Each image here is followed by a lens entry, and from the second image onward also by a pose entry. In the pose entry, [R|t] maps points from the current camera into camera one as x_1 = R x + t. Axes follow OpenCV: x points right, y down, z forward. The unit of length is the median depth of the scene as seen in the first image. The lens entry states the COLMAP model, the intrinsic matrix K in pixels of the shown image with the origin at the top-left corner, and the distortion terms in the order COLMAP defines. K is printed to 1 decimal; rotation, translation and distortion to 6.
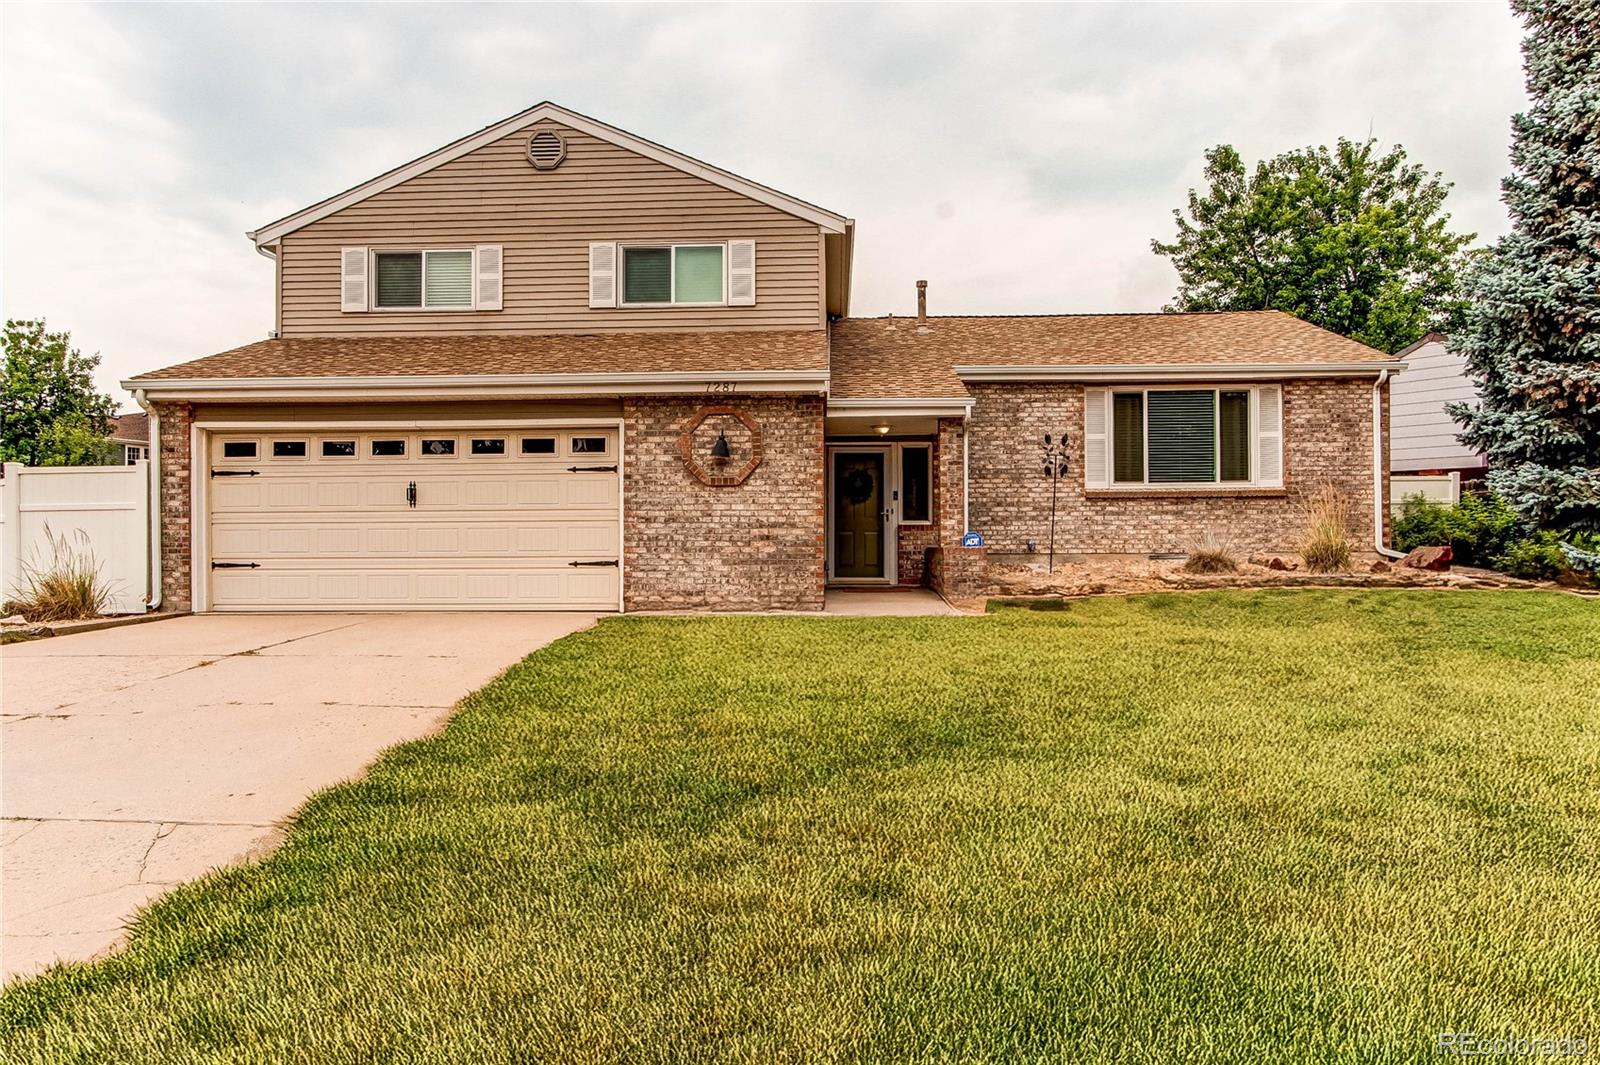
lens RADIAL K [[1028.3, 0, 800.2], [0, 1028.3, 560.8], [0, 0, 1]] dist [-0.006584, 0.002363]
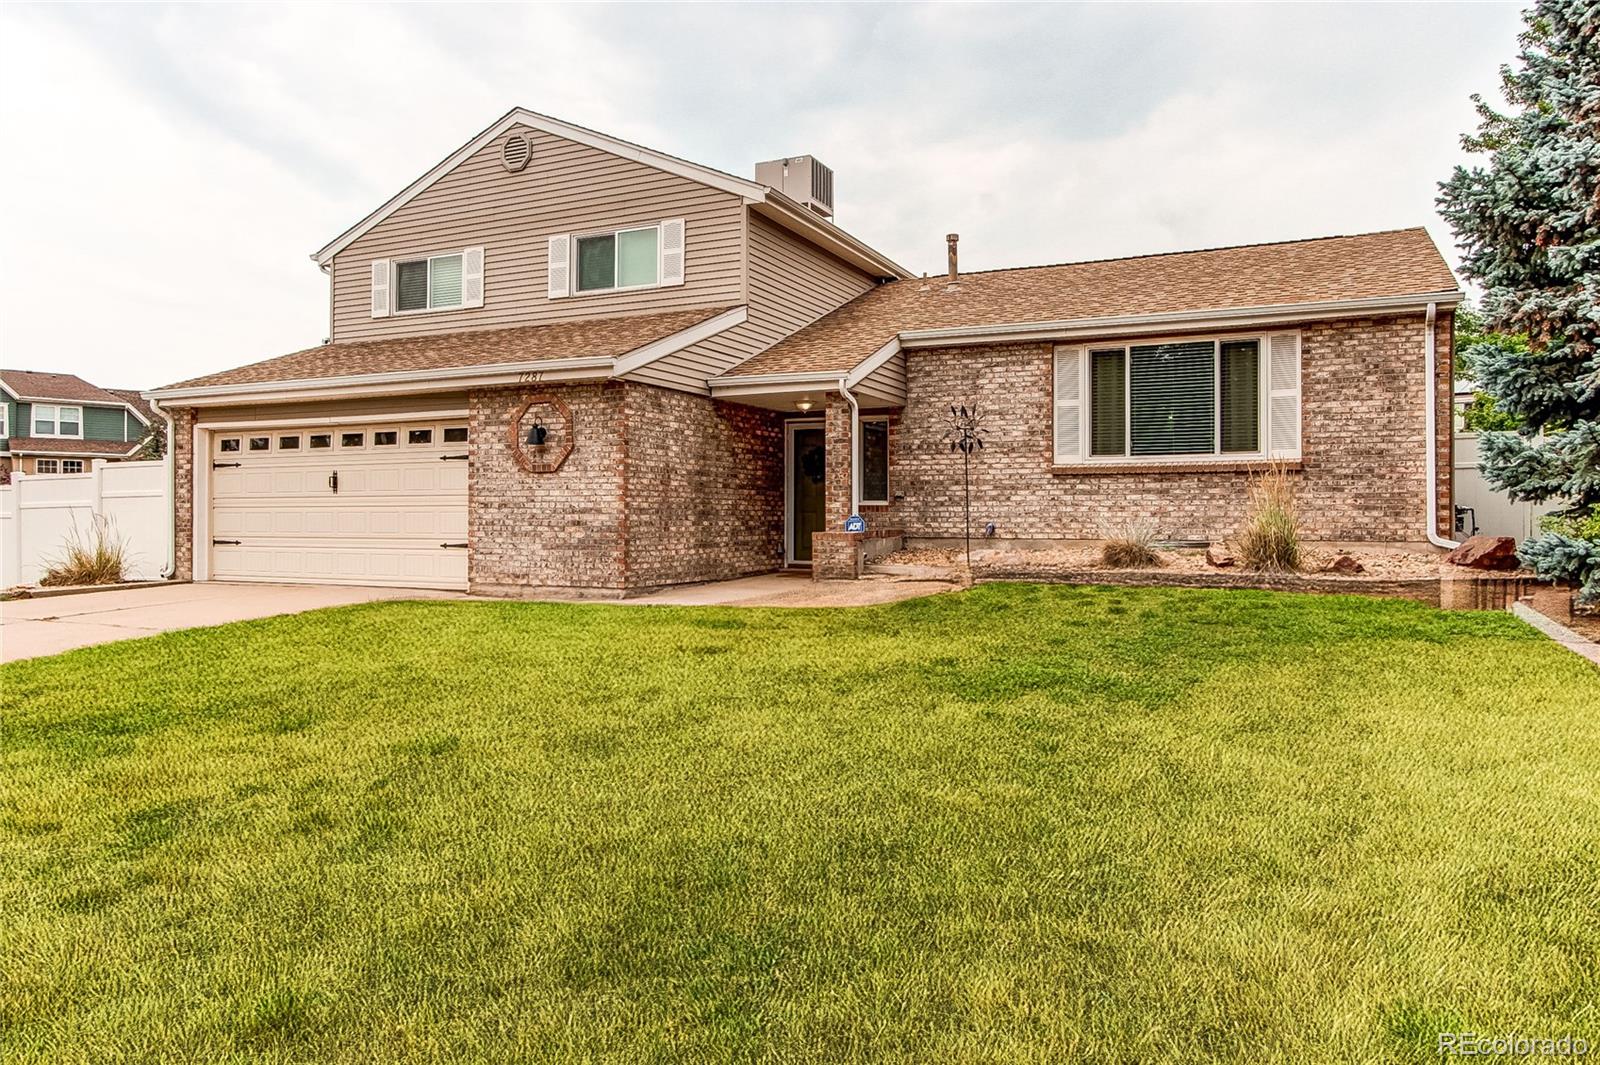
lens RADIAL K [[1092.8, 0, 800.5], [0, 1092.8, 526.8], [0, 0, 1]] dist [-0.007961, 0.000456]
pose [[0.921854, 0.008520, -0.387443, 0.464278], [-0.008806, 0.999961, 0.001035, -0.017412], [0.387437, 0.002457, 0.921893, 0.074816]]
